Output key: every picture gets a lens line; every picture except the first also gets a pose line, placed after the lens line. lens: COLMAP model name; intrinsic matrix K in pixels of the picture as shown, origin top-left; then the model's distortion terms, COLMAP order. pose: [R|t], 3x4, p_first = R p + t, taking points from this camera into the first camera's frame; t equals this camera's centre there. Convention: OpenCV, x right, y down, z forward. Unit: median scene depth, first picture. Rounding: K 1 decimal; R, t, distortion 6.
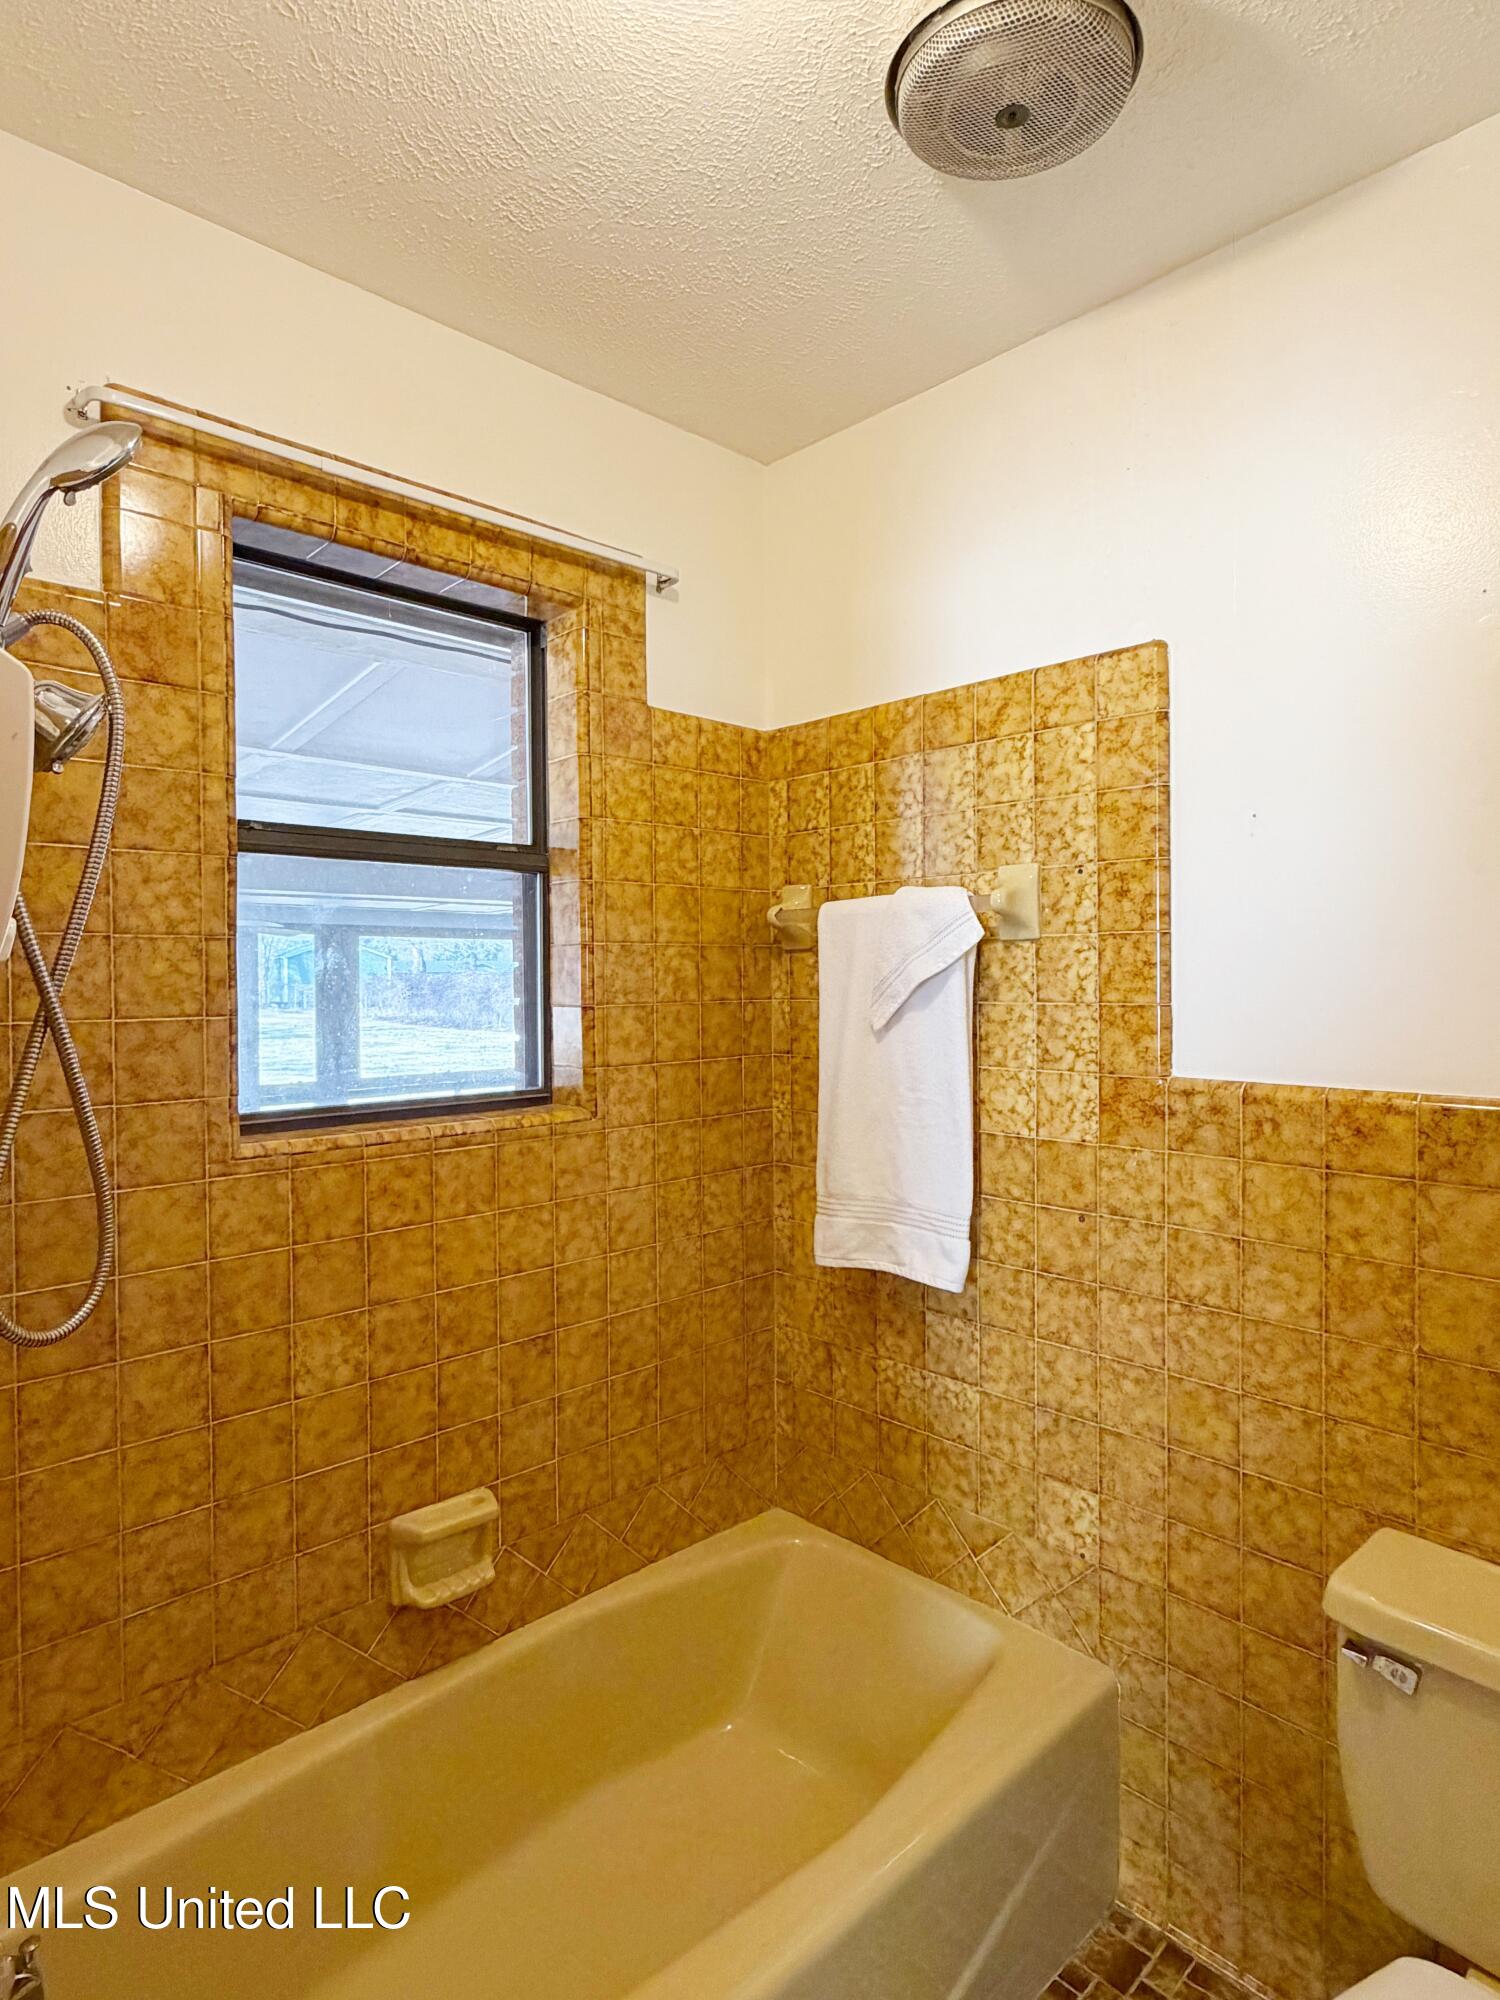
lens RADIAL K [[1098.2, 0, 748.2], [0, 1098.2, 992.9], [0, 0, 1]] dist [-0.004715, 0.001502]
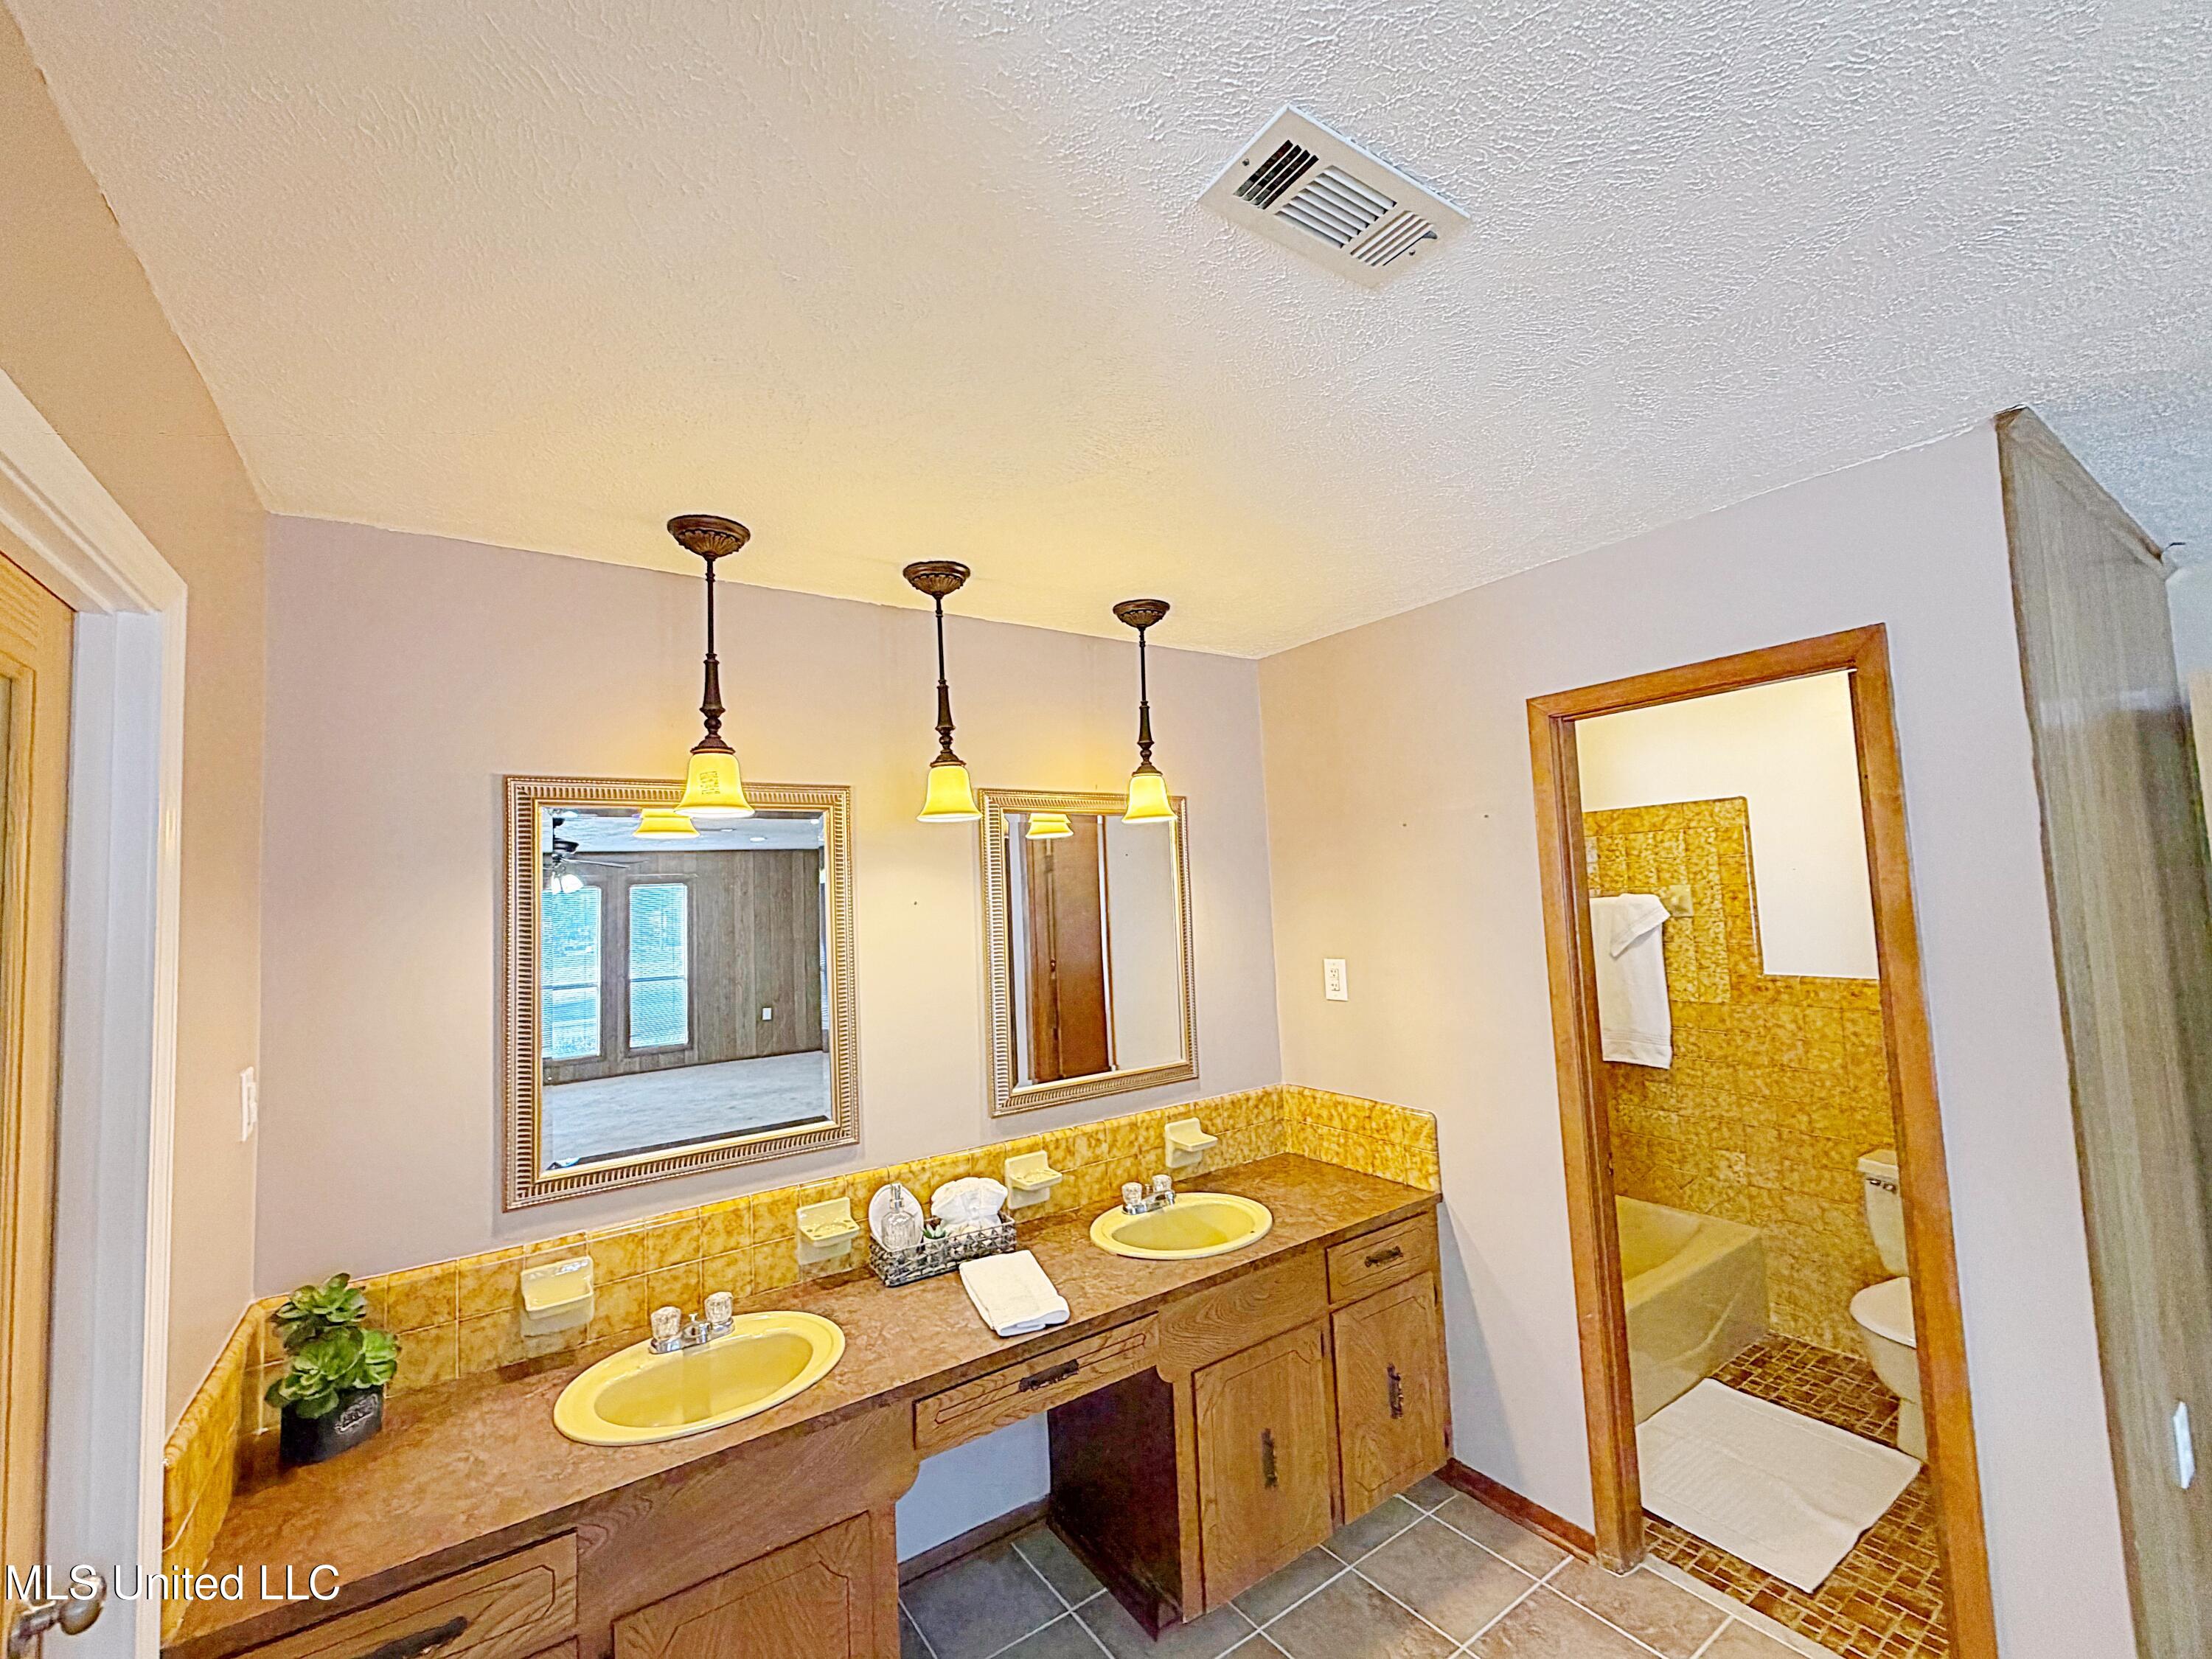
lens RADIAL K [[910.5, 0, 1106.2], [0, 910.5, 833.5], [0, 0, 1]] dist [-0.002015, -0.000125]
pose [[0.987214, -0.045517, -0.152765, -0.721463], [0.032951, 0.995937, -0.083807, -0.111258], [0.155959, 0.077701, 0.984703, -1.218977]]
